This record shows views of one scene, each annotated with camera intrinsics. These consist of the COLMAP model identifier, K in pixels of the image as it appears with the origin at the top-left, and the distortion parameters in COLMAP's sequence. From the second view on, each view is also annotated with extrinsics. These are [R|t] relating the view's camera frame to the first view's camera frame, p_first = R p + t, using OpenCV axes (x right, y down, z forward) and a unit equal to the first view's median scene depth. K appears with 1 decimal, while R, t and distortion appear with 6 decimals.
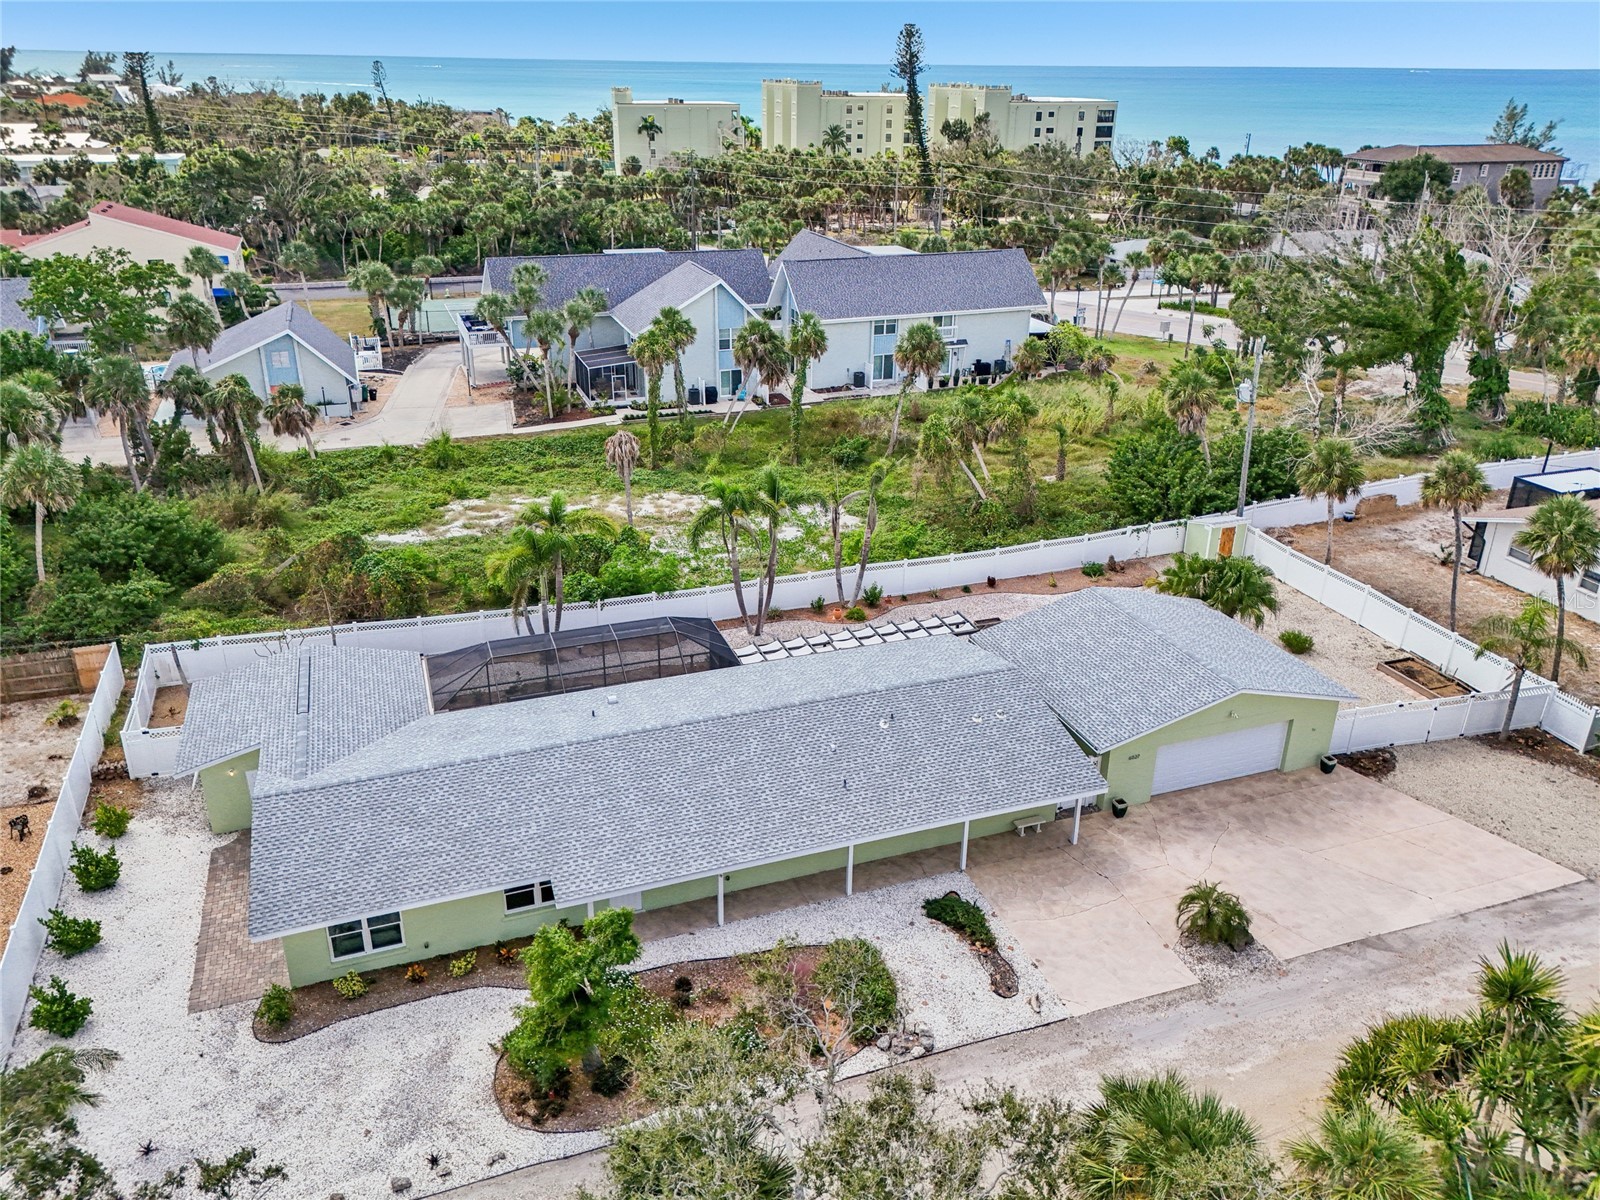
lens RADIAL K [[1204.0, 0, 804.5], [0, 1204.0, 600.4], [0, 0, 1]] dist [0.060655, -0.058767]
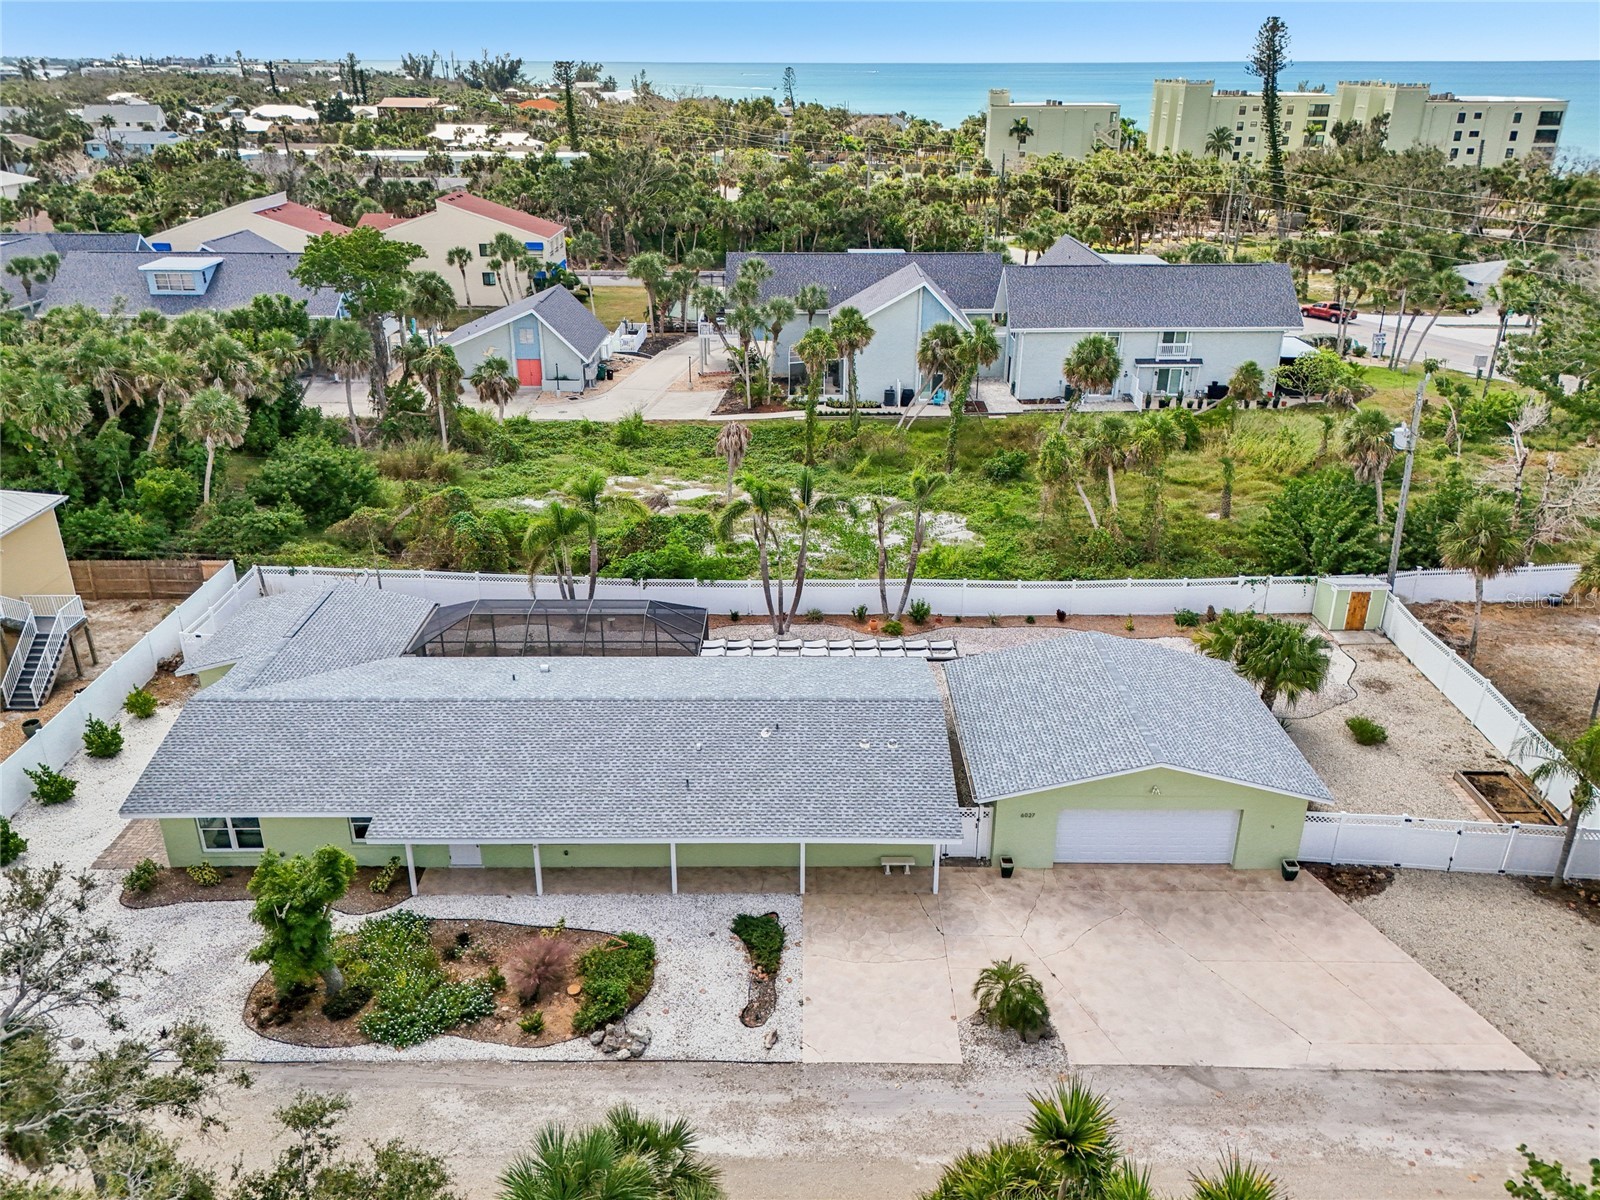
lens RADIAL K [[1204.0, 0, 804.5], [0, 1204.0, 600.4], [0, 0, 1]] dist [0.060655, -0.058767]
pose [[0.937064, 0.132330, -0.323111, 0.257545], [-0.133029, 0.990910, 0.020025, -0.018468], [0.322824, 0.024218, 0.946149, 0.050019]]
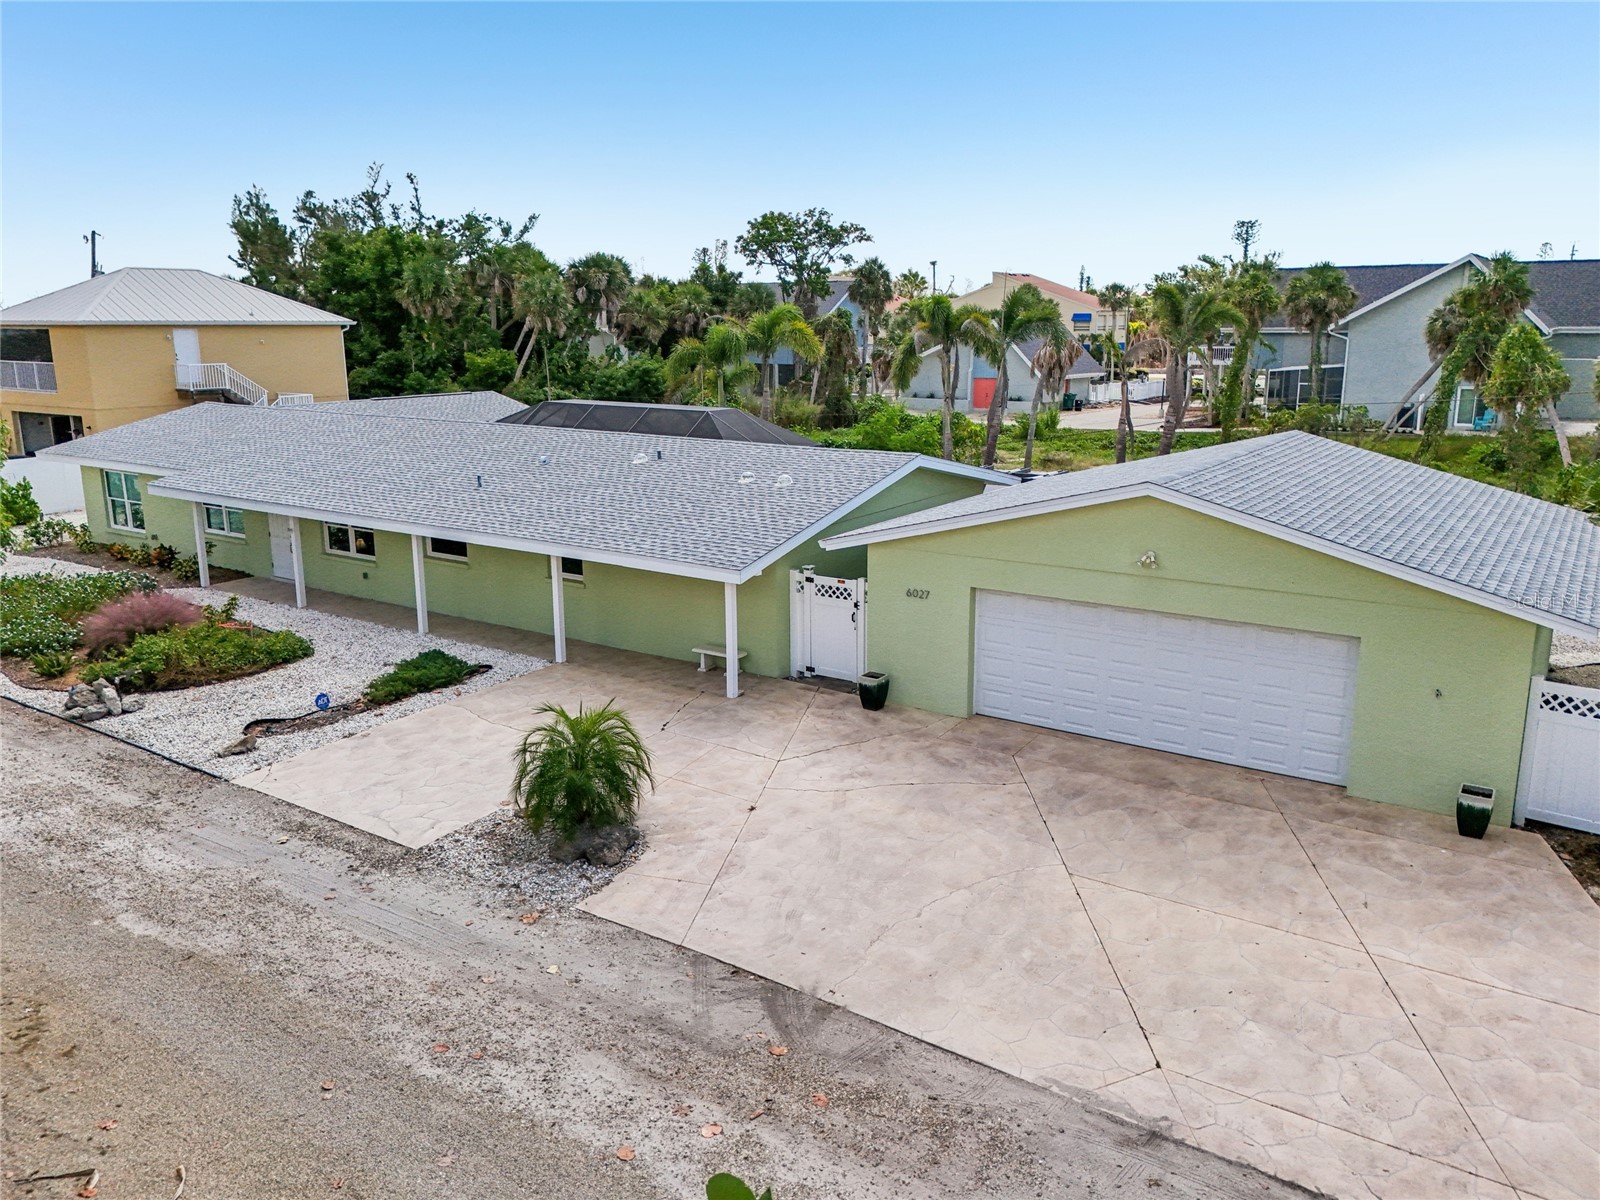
lens RADIAL K [[1204.0, 0, 804.5], [0, 1204.0, 600.4], [0, 0, 1]] dist [0.060655, -0.058767]
pose [[0.582793, 0.174153, -0.793740, 0.416905], [-0.323882, 0.945611, -0.030332, 0.107482], [0.745287, 0.274755, 0.607501, 0.448521]]
